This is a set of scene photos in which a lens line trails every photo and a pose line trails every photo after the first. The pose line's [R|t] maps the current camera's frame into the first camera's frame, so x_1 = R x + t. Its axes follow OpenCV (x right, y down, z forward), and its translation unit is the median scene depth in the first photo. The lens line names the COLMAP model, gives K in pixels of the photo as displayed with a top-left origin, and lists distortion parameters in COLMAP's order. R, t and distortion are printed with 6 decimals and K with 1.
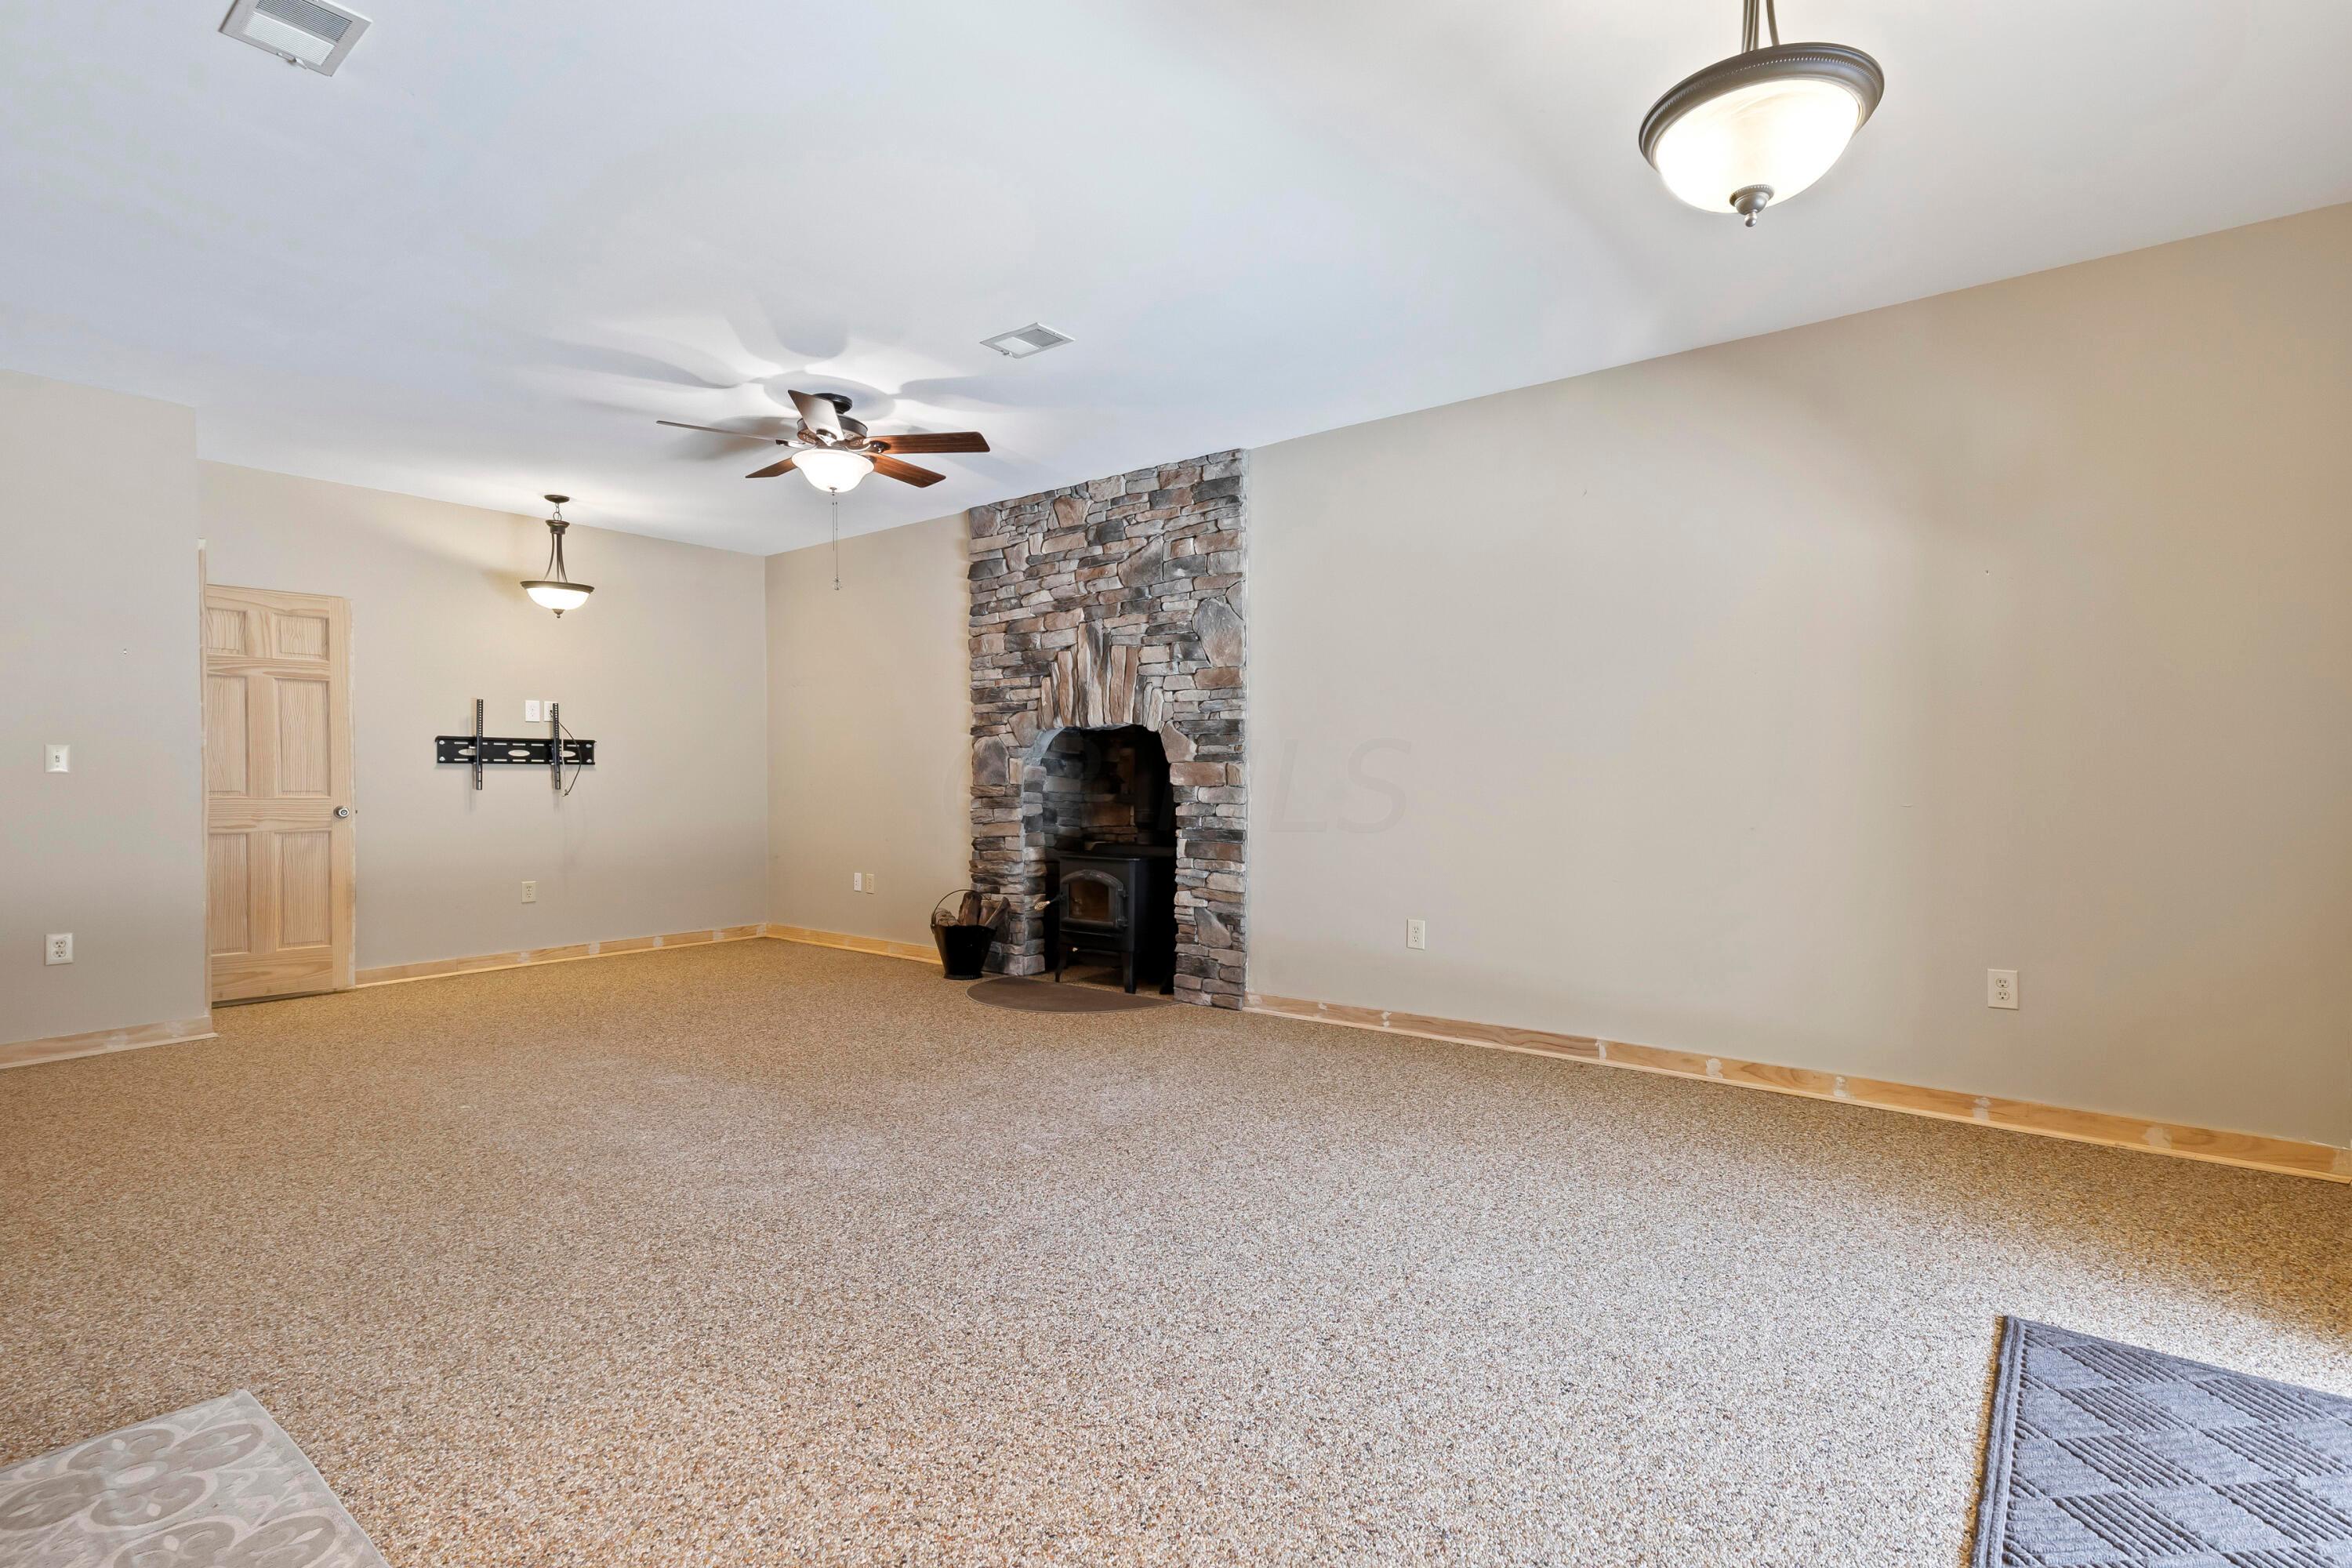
lens RADIAL K [[1101.8, 0, 1200.2], [0, 1101.8, 796.2], [0, 0, 1]] dist [0.003076, 0.000258]
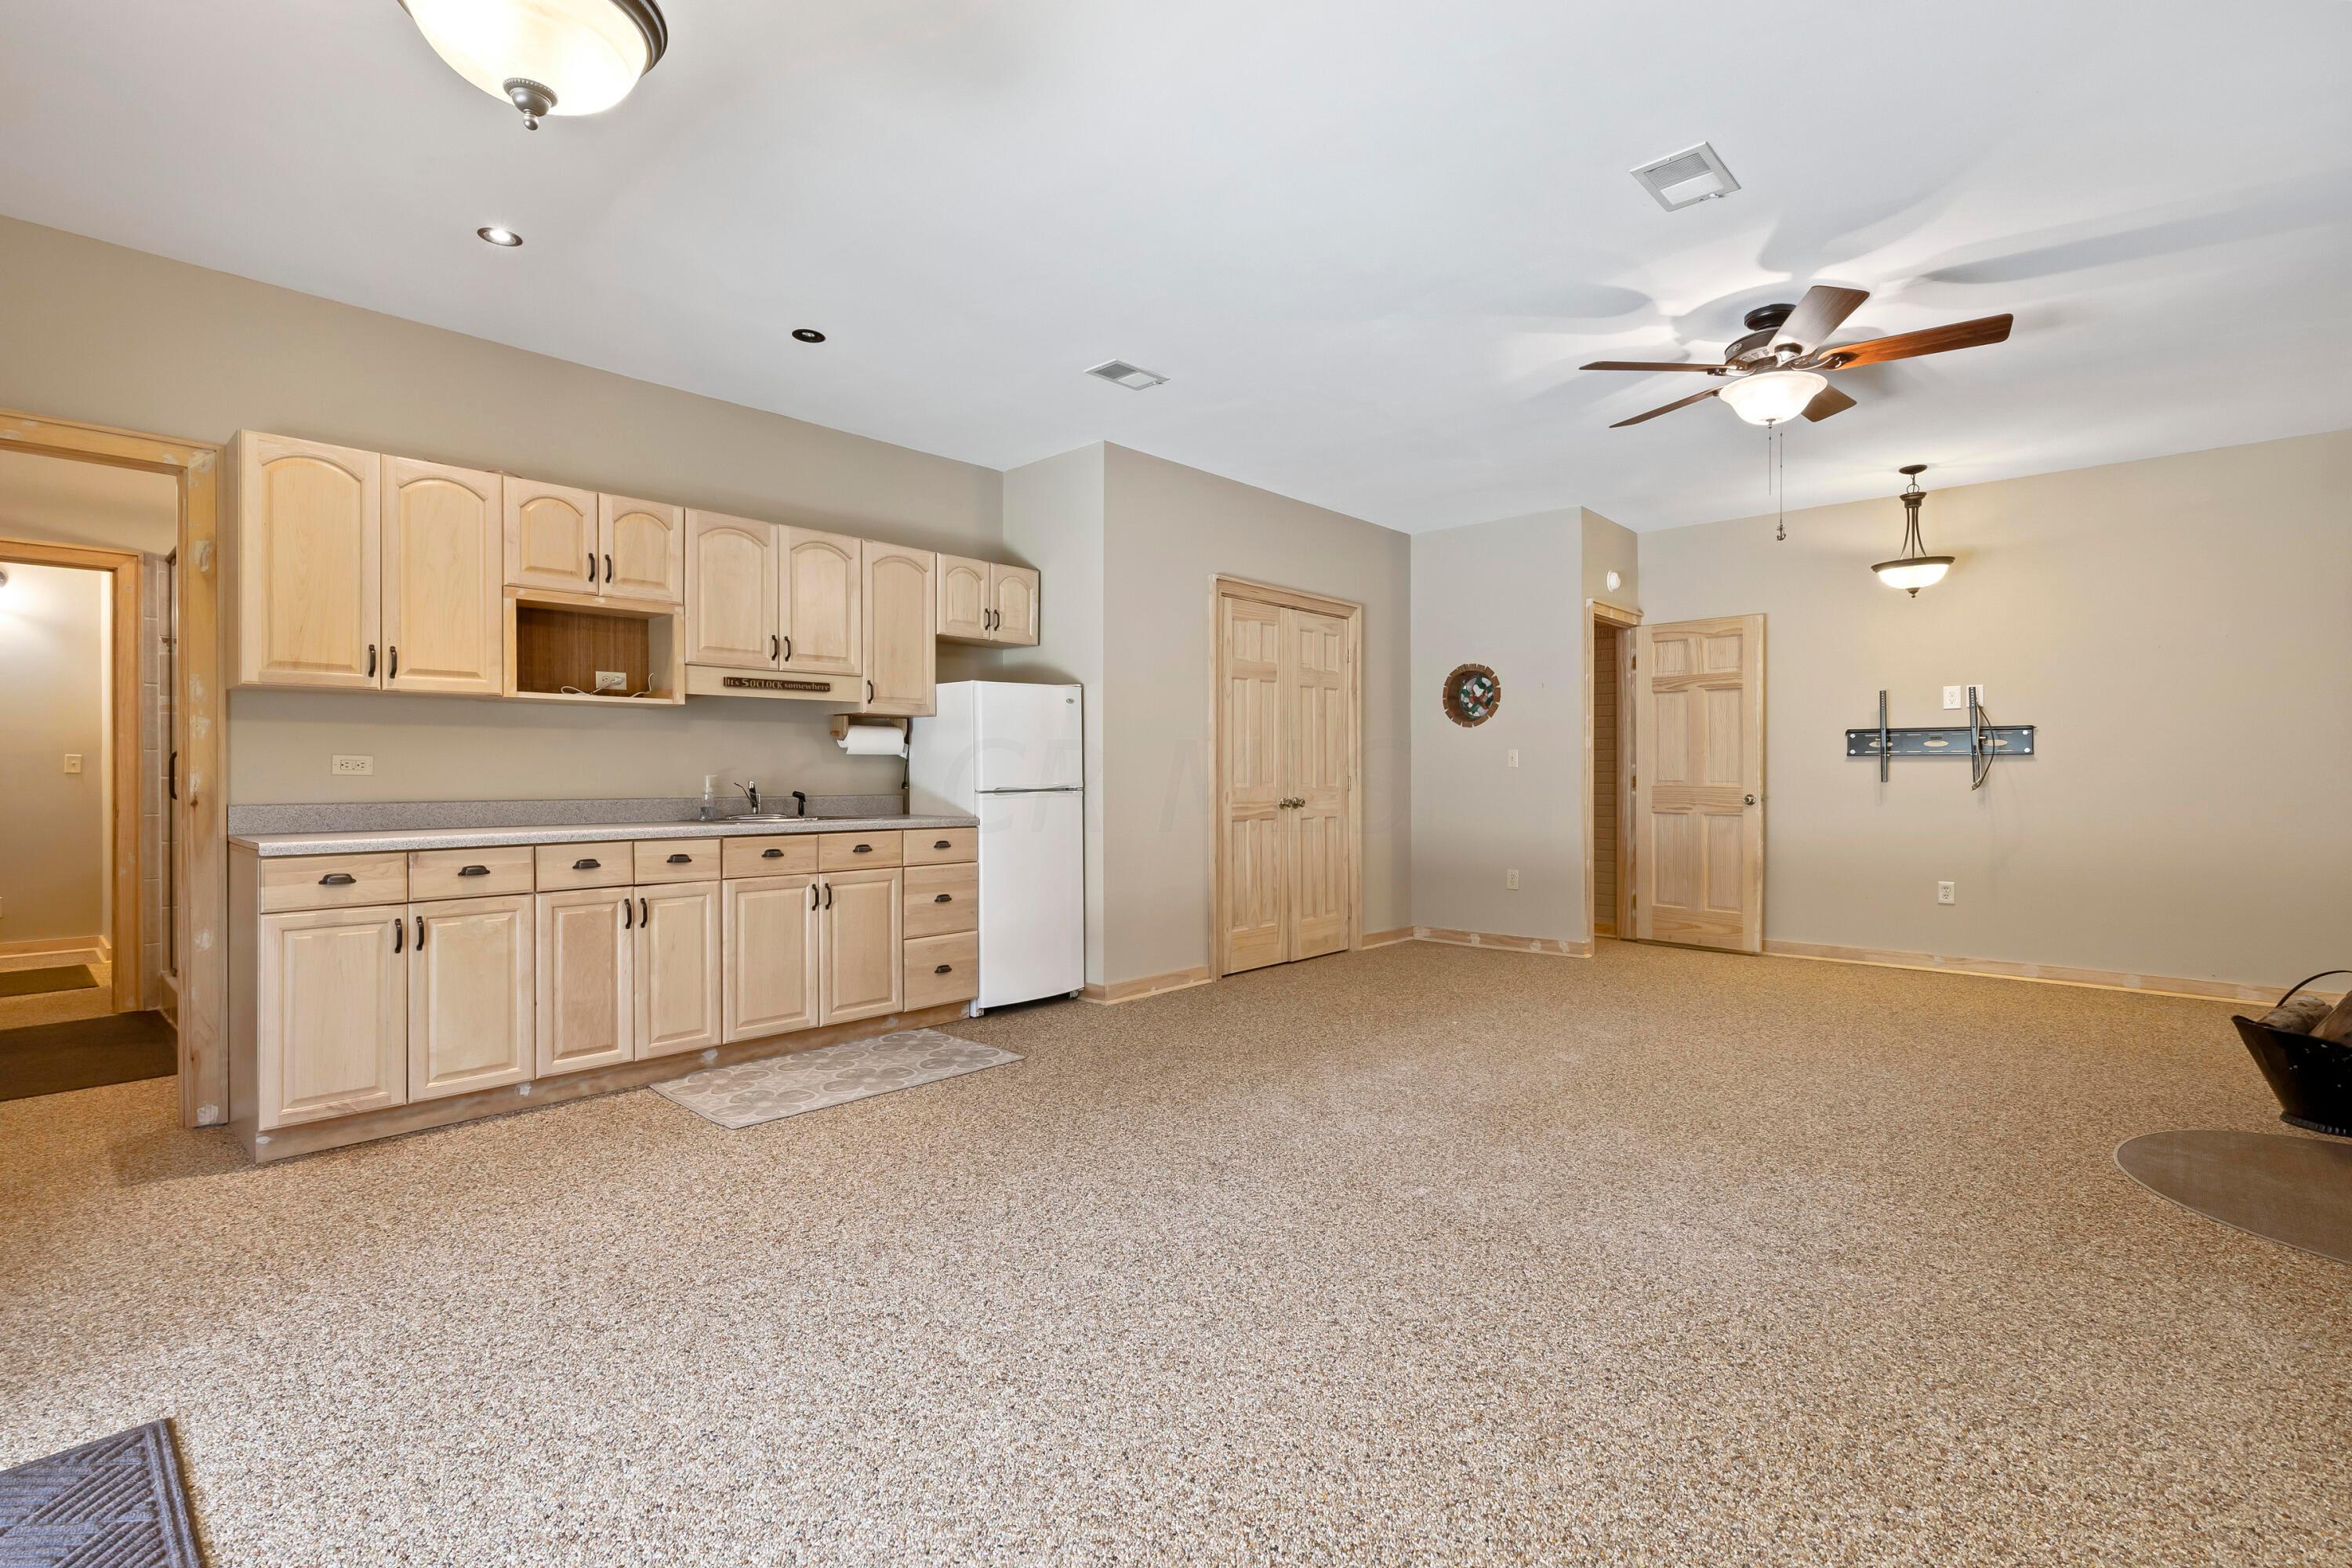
lens RADIAL K [[1095.8, 0, 1183.7], [0, 1095.8, 771.4], [0, 0, 1]] dist [0.001710, -0.000148]
pose [[-0.078735, 0.000843, -0.996895, 0.418252], [-0.017320, 0.999848, 0.002214, -0.007339], [0.996745, 0.017441, -0.078709, 0.504627]]
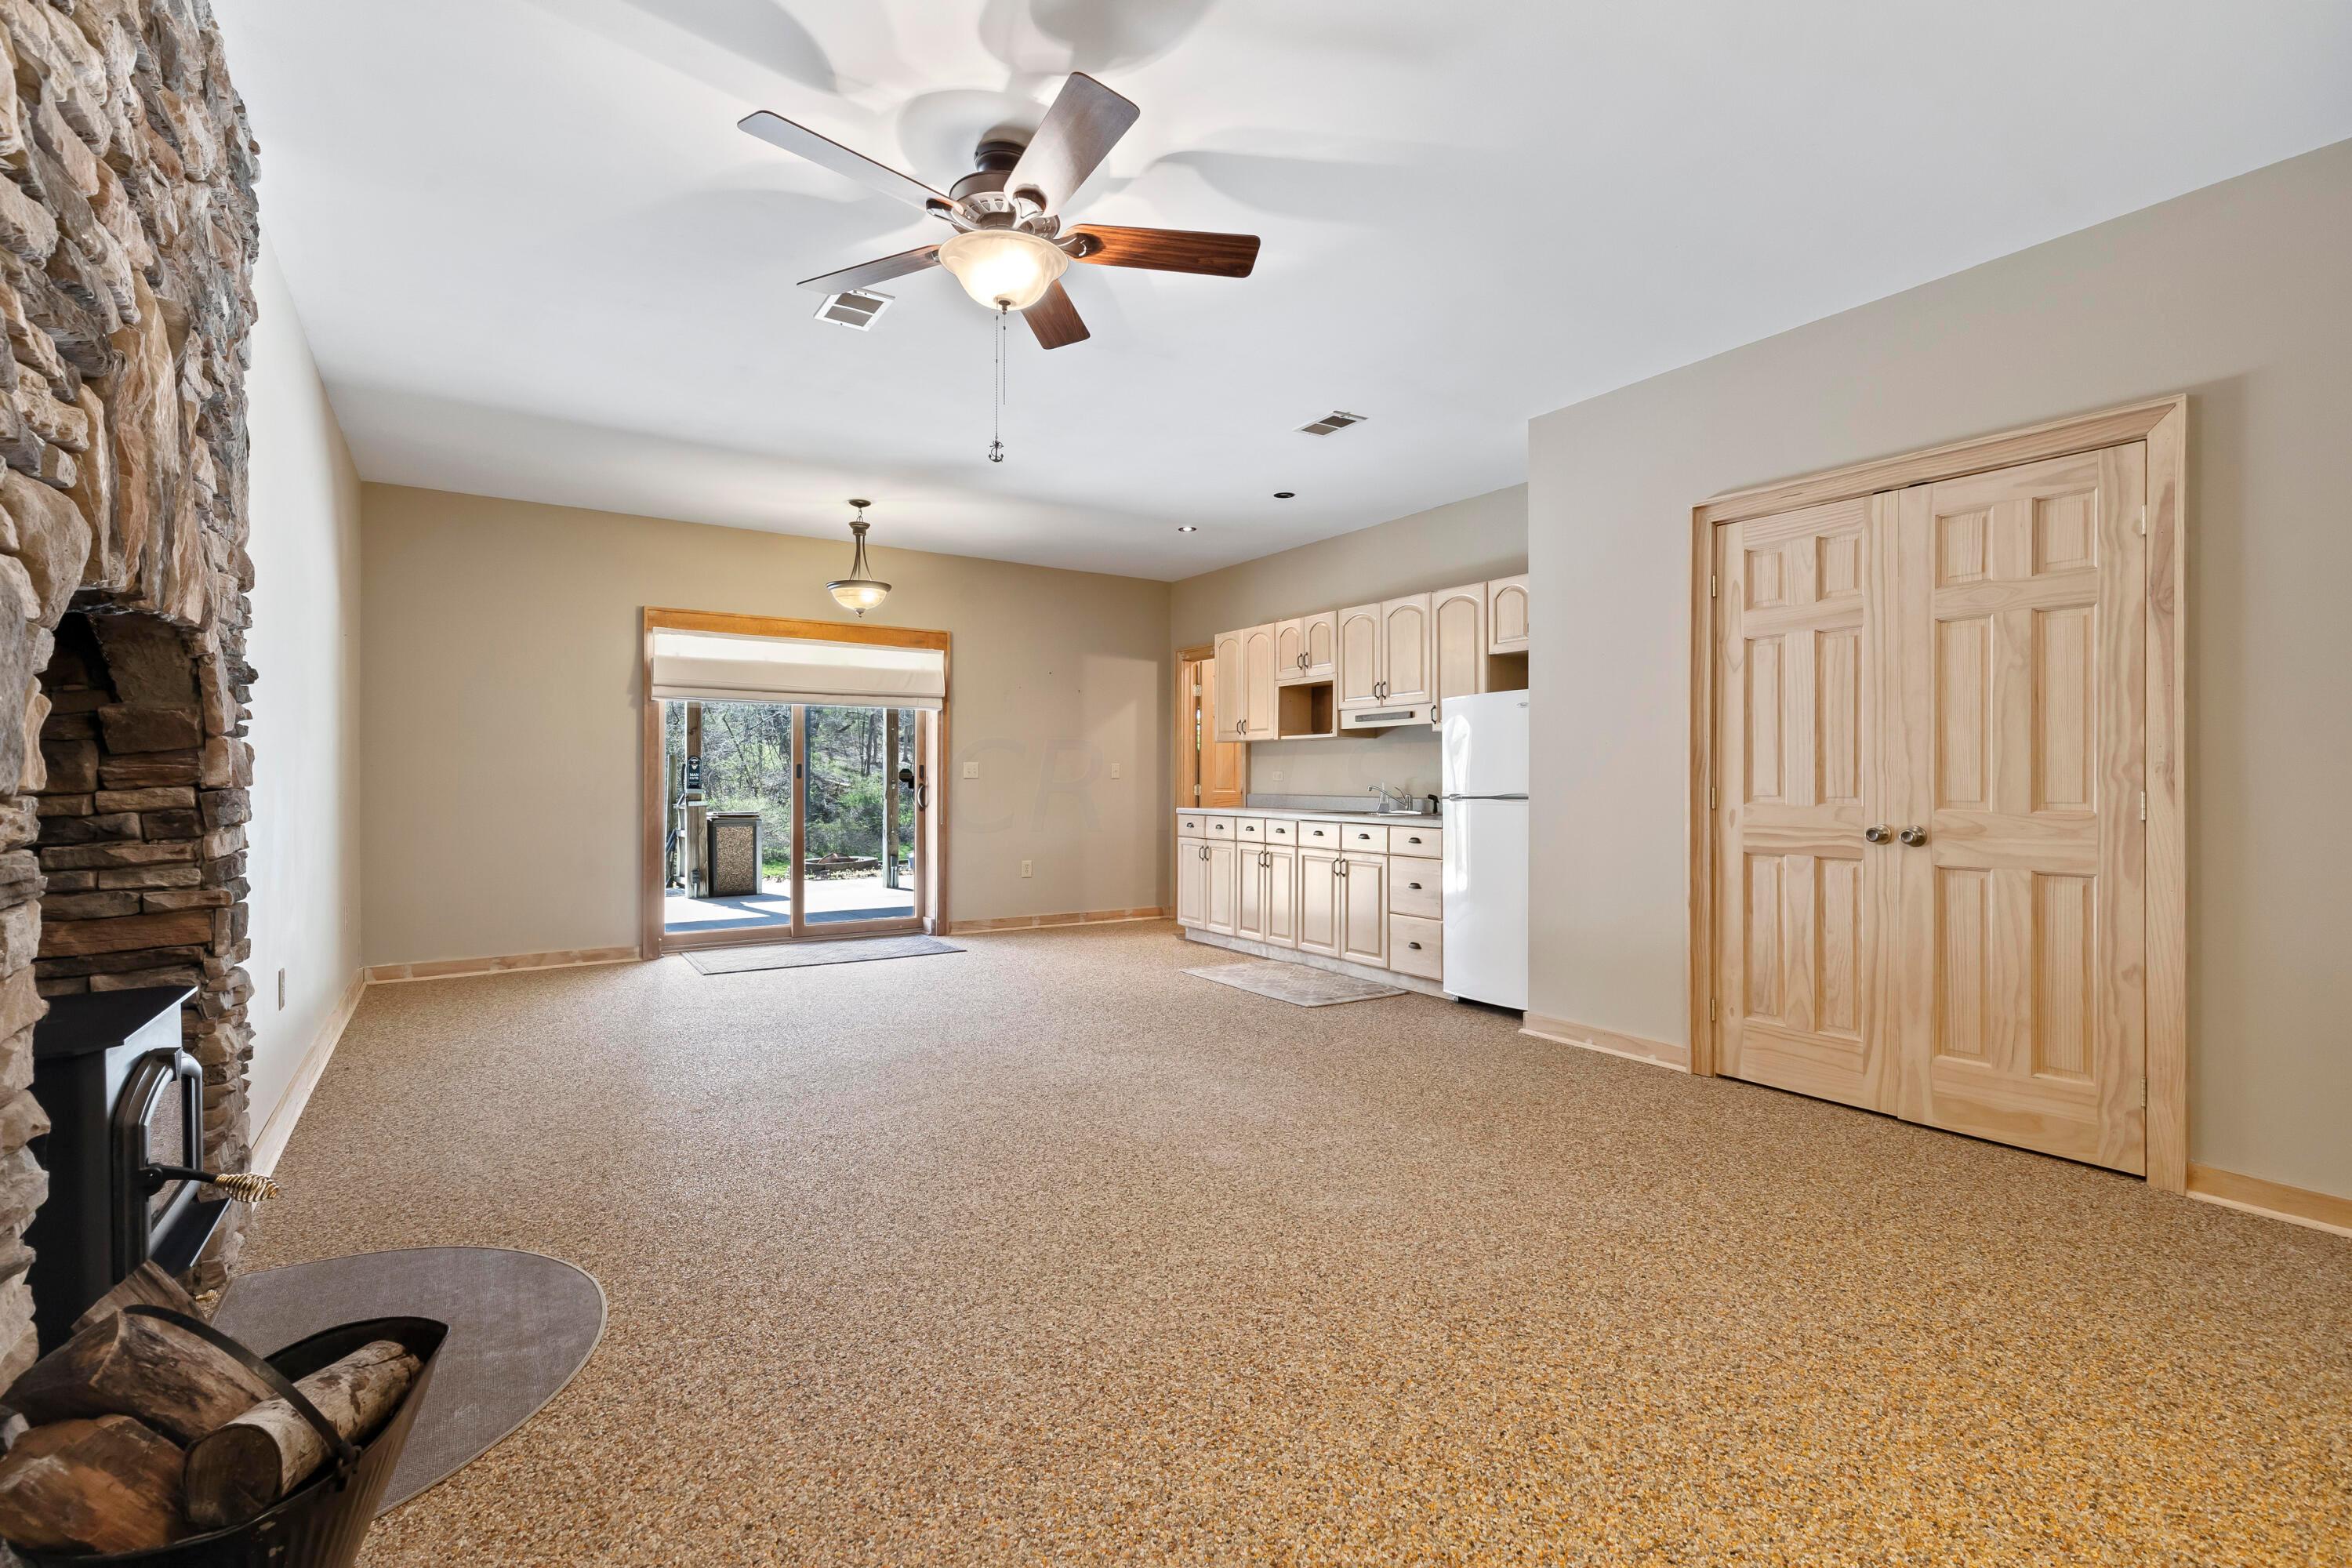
lens RADIAL K [[1095.8, 0, 1183.7], [0, 1095.8, 771.4], [0, 0, 1]] dist [0.001710, -0.000148]
pose [[-0.943211, 0.000755, 0.332193, -0.505237], [0.003985, 0.999951, 0.009044, -0.018679], [-0.332170, 0.009854, -0.943168, 1.239885]]
